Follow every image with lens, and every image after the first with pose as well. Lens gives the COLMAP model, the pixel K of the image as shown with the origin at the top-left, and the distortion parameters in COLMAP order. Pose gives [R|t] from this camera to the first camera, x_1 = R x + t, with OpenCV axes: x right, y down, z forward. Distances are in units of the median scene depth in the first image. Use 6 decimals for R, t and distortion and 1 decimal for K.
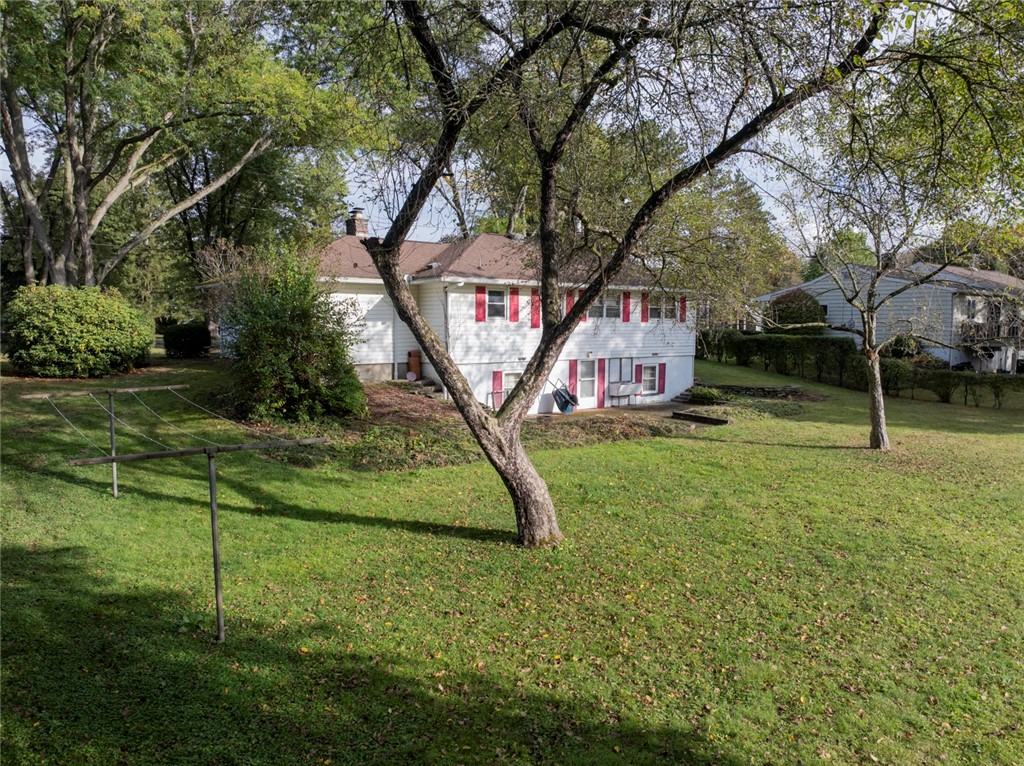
lens RADIAL K [[720.2, 0, 510.8], [0, 720.2, 382.6], [0, 0, 1]] dist [-0.009570, -0.005809]
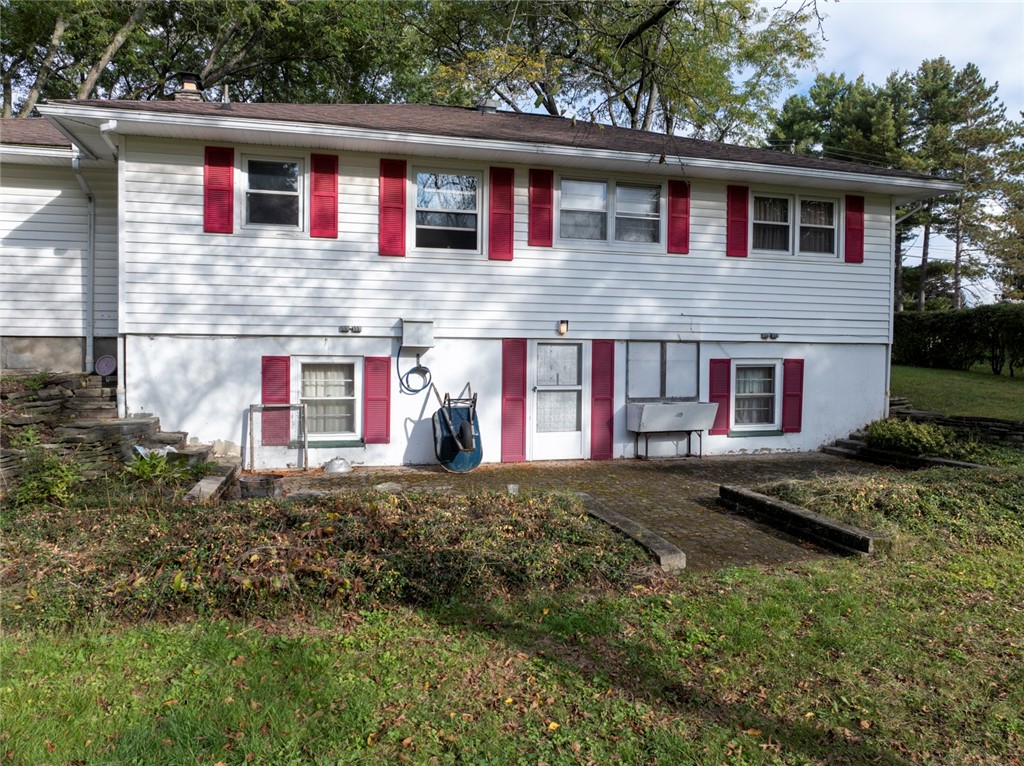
lens RADIAL K [[720.2, 0, 513.9], [0, 720.2, 388.9], [0, 0, 1]] dist [-0.009570, -0.005809]
pose [[0.926512, 0.018842, -0.375793, 0.233009], [-0.032645, 0.999005, -0.030397, 0.008568], [0.374846, 0.040431, 0.926205, 0.596186]]
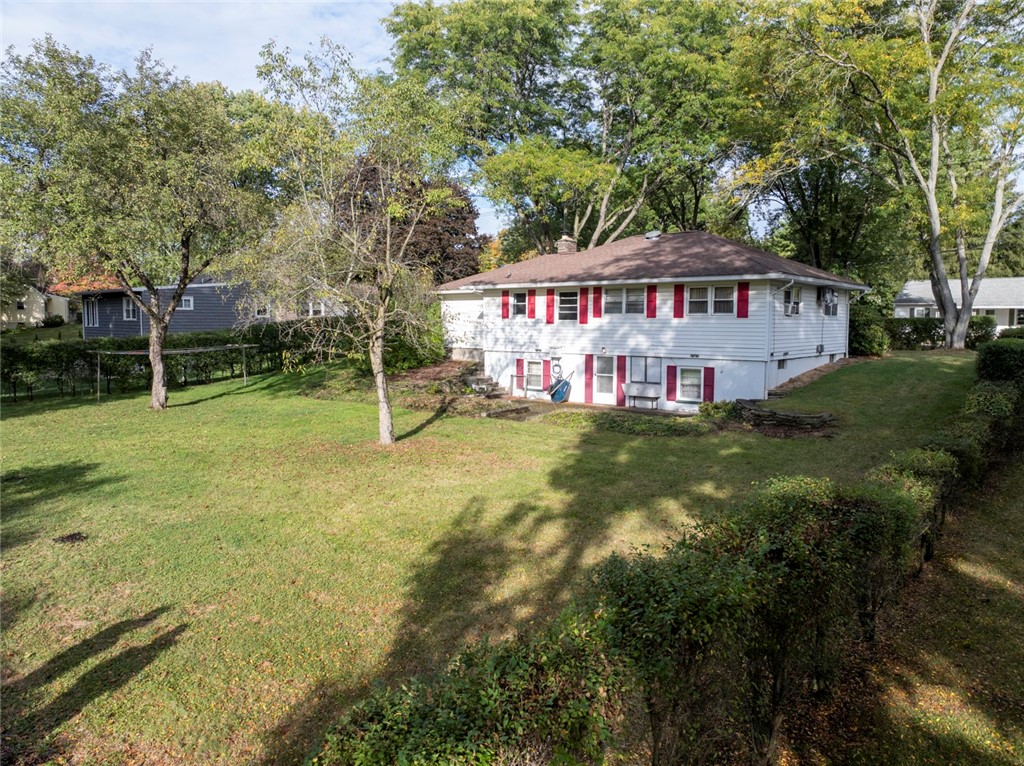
lens RADIAL K [[720.2, 0, 511.5], [0, 720.2, 380.5], [0, 0, 1]] dist [-0.009570, -0.005809]
pose [[0.210787, 0.076638, -0.974523, 1.037470], [-0.077962, 0.995064, 0.061391, -0.047896], [0.974418, 0.063035, 0.215721, 0.644962]]
